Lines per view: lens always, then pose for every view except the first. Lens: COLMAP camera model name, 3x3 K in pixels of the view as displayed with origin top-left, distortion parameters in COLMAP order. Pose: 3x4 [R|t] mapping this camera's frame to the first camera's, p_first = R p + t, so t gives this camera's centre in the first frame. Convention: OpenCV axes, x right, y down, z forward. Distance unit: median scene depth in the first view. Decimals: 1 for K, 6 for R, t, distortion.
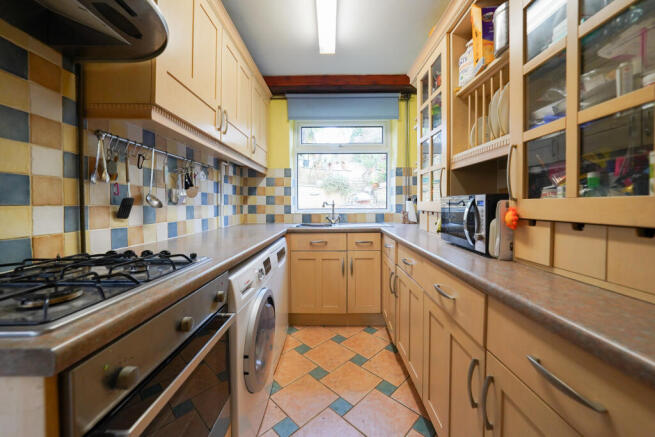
lens RADIAL K [[250.5, 0, 327.9], [0, 250.5, 207.0], [0, 0, 1]] dist [-0.026115, -0.000143]
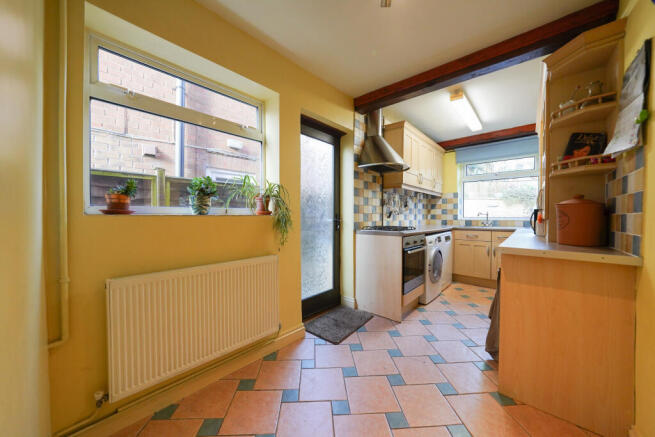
lens RADIAL K [[232.3, 0, 326.6], [0, 232.3, 219.6], [0, 0, 1]] dist [-0.025247, 0.000969]
pose [[0.747009, 0.015721, -0.664628, 0.251061], [-0.010753, 0.999875, 0.011565, 0.019831], [0.664727, -0.001493, 0.747085, -0.822108]]
